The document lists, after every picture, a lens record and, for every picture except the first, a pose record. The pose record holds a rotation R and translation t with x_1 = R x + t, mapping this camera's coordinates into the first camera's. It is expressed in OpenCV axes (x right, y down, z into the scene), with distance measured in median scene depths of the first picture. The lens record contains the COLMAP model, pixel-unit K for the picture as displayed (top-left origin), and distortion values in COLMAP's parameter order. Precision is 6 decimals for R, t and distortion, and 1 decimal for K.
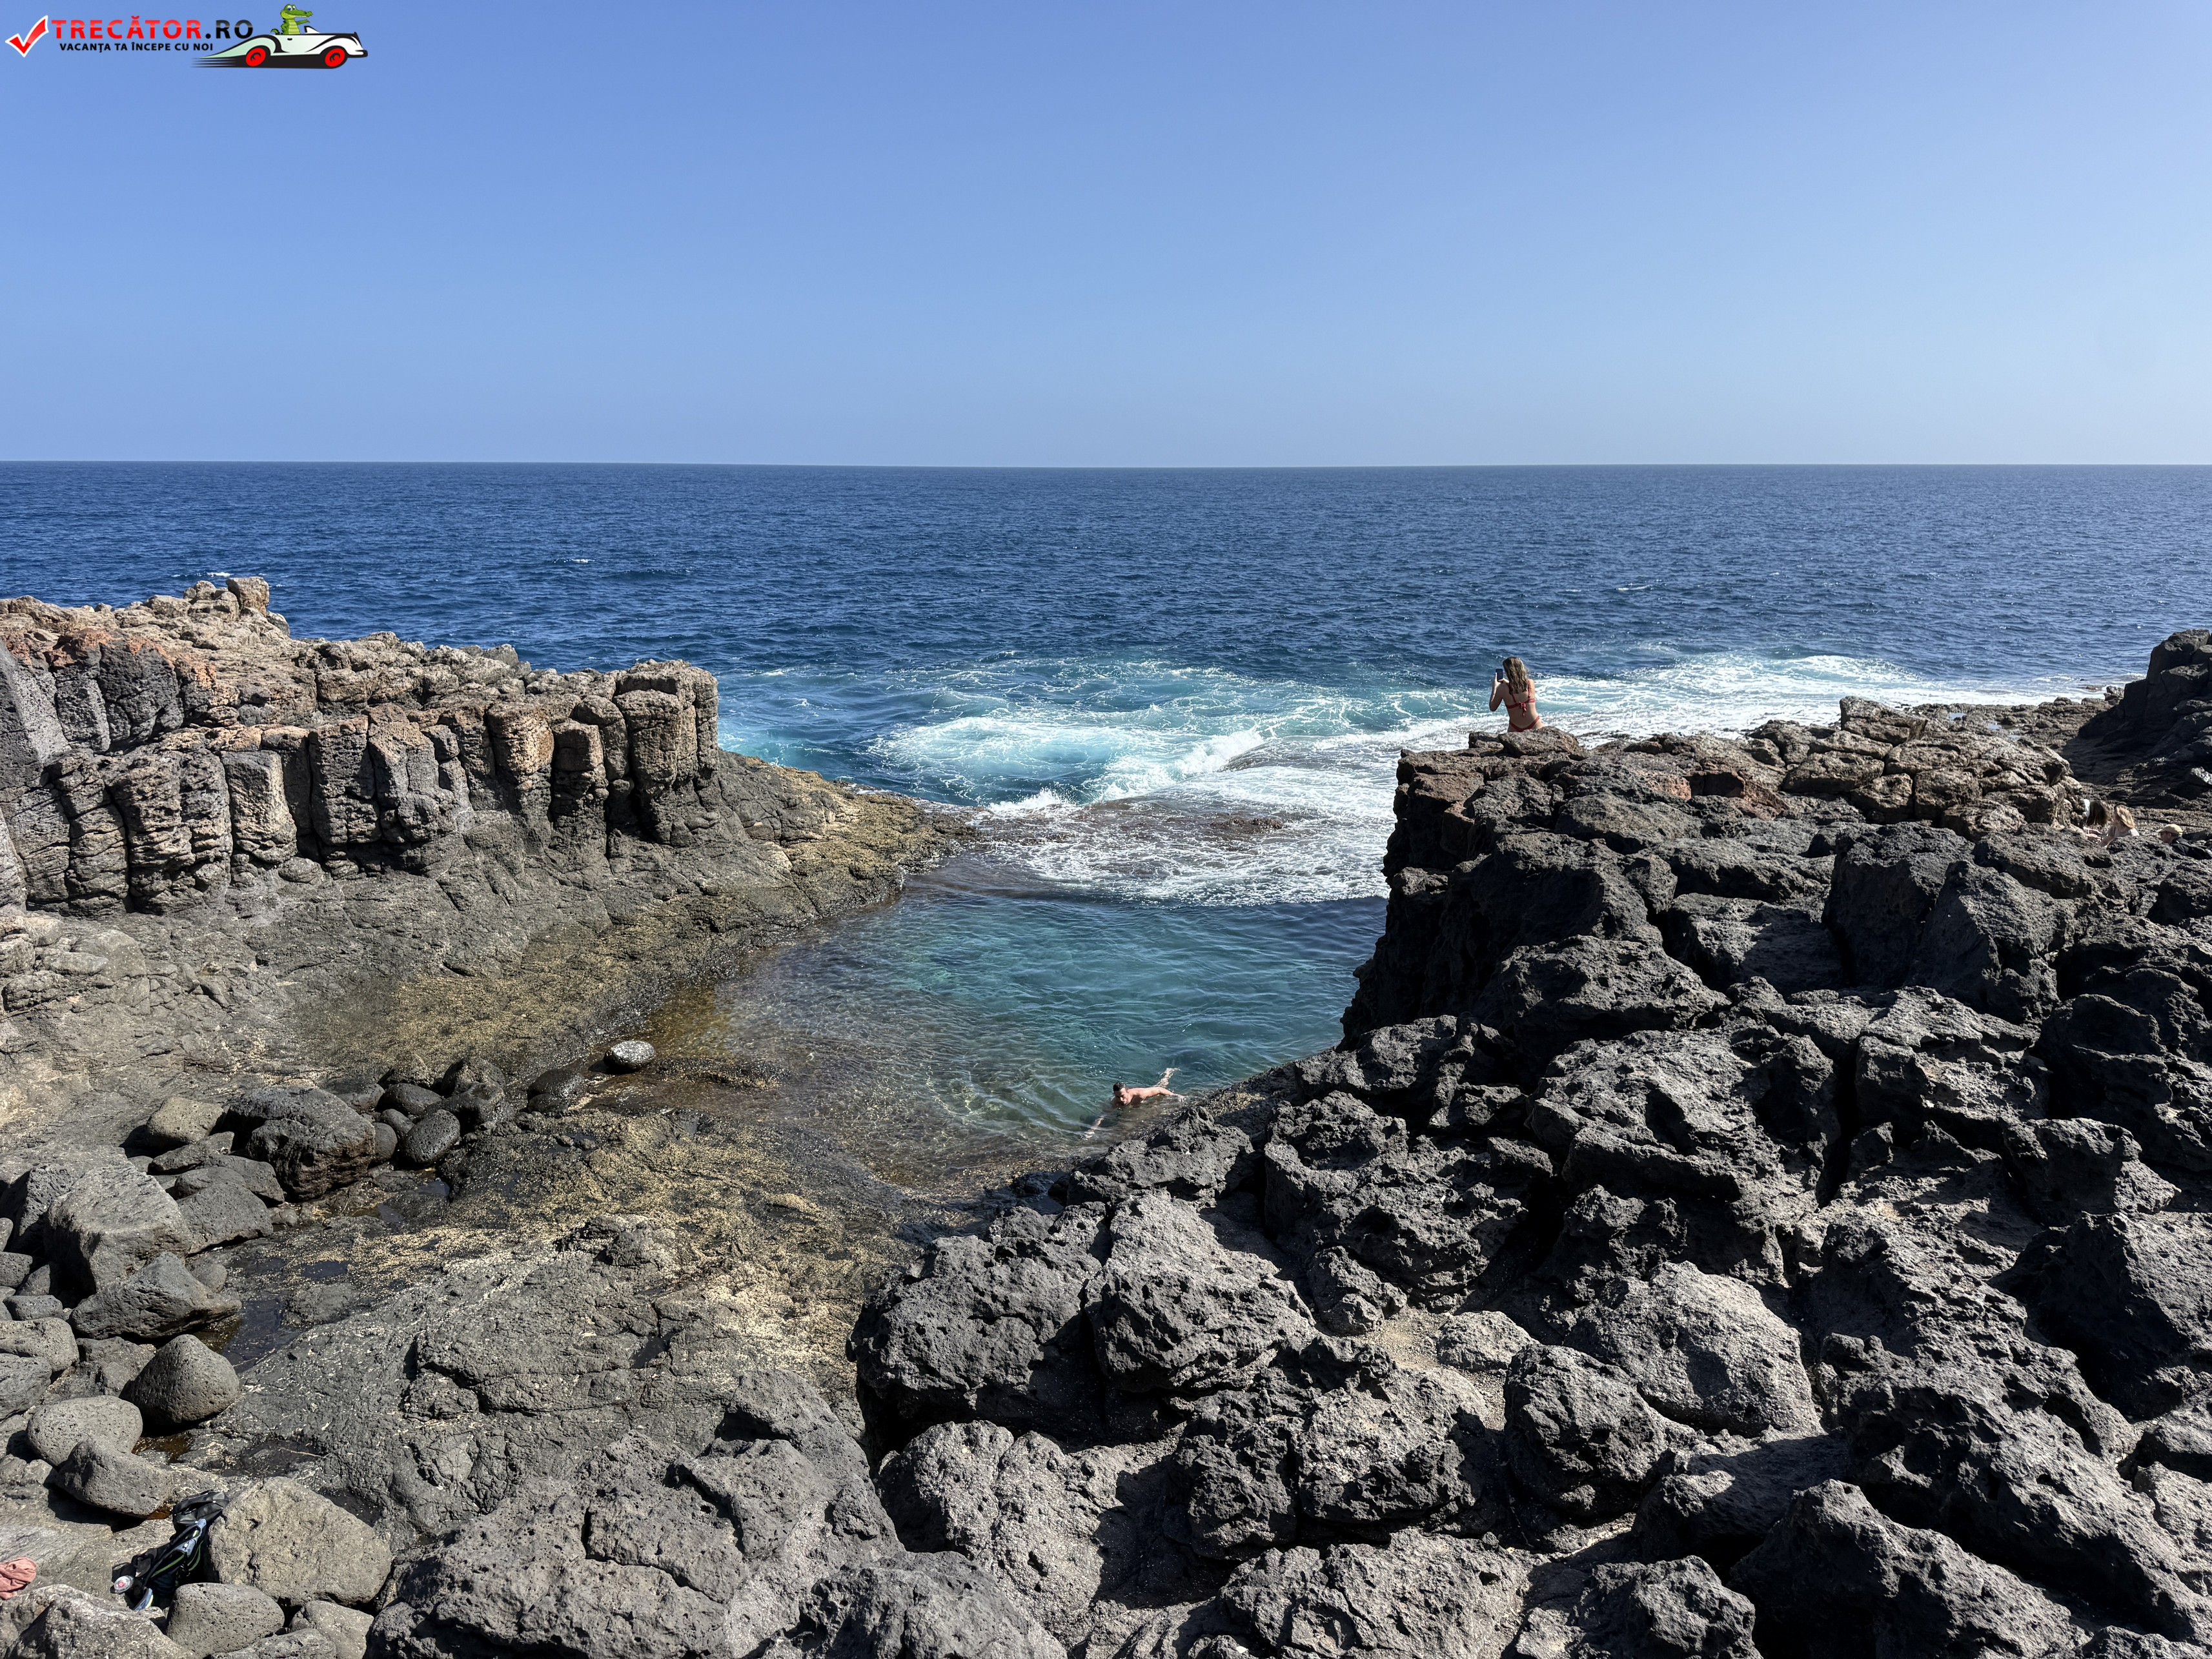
lens RADIAL K [[1542.0, 0, 1110.2], [0, 1542.0, 820.7], [0, 0, 1]] dist [0.075374, -0.095724]
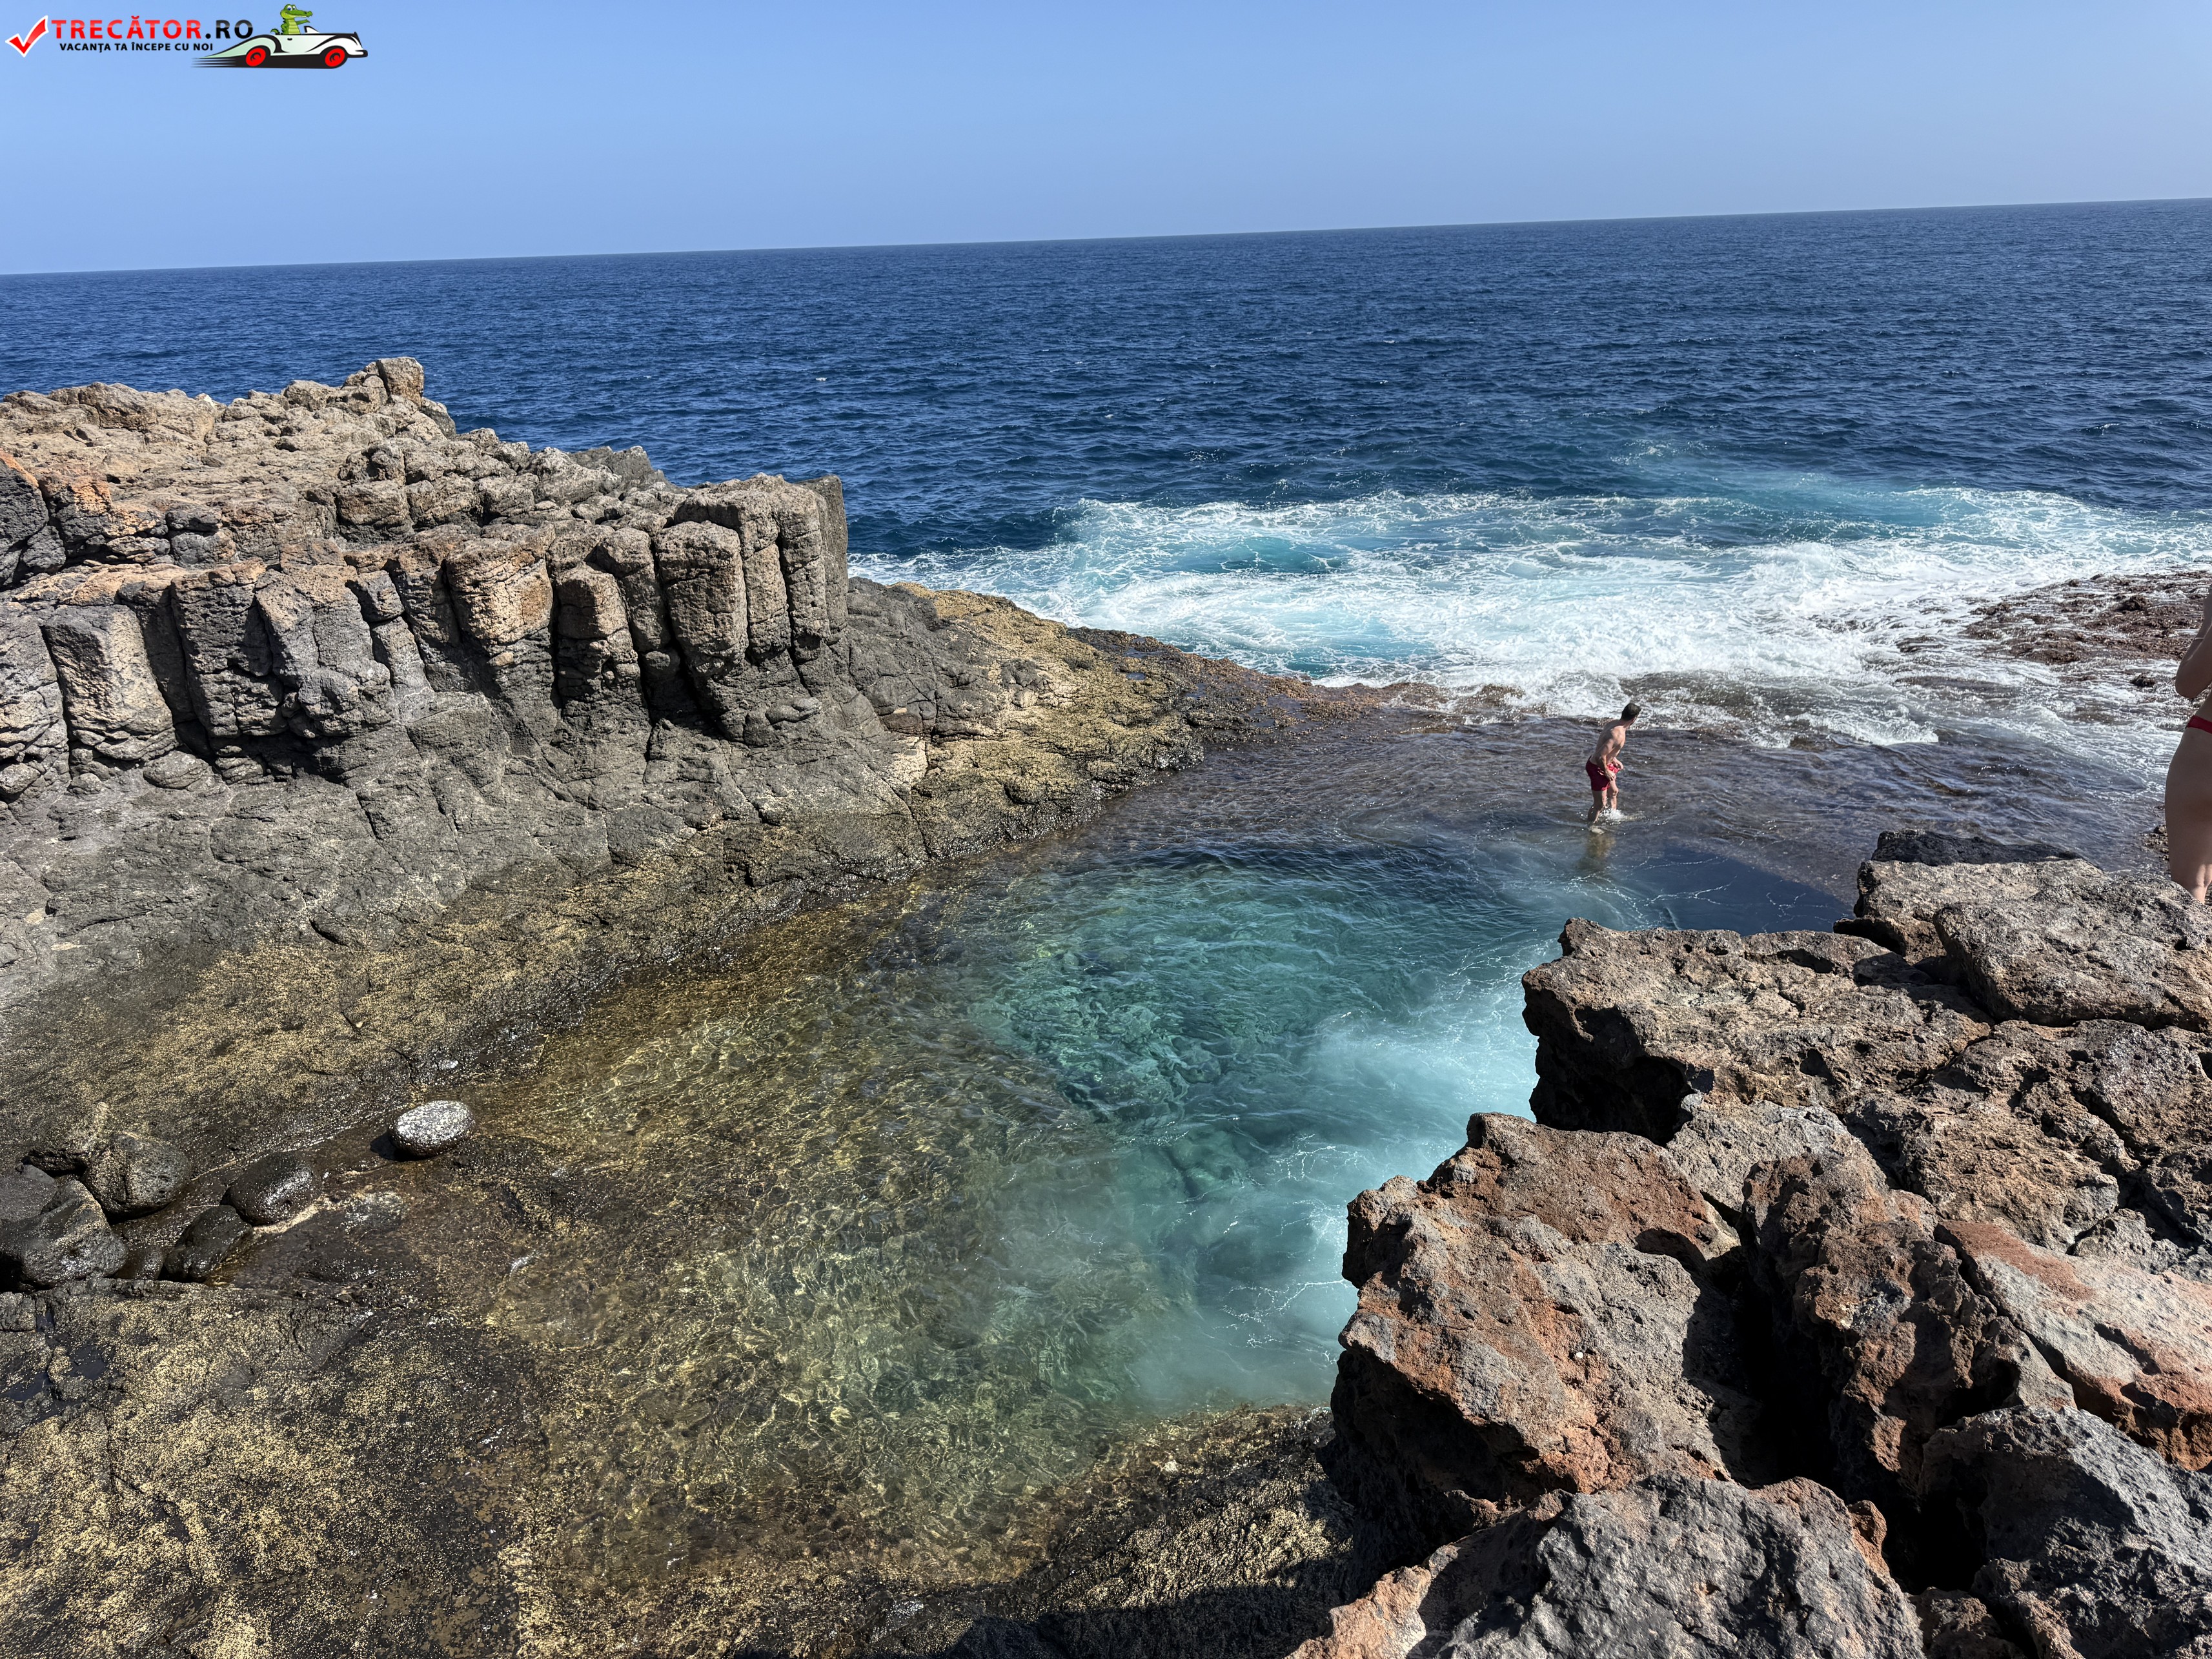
lens RADIAL K [[1542.0, 0, 1103.2], [0, 1542.0, 820.3], [0, 0, 1]] dist [0.075374, -0.095724]
pose [[0.933931, 0.095177, -0.344549, 0.144815], [-0.047066, 0.988251, 0.145415, -0.073641], [0.354341, -0.119591, 0.927438, 0.481205]]
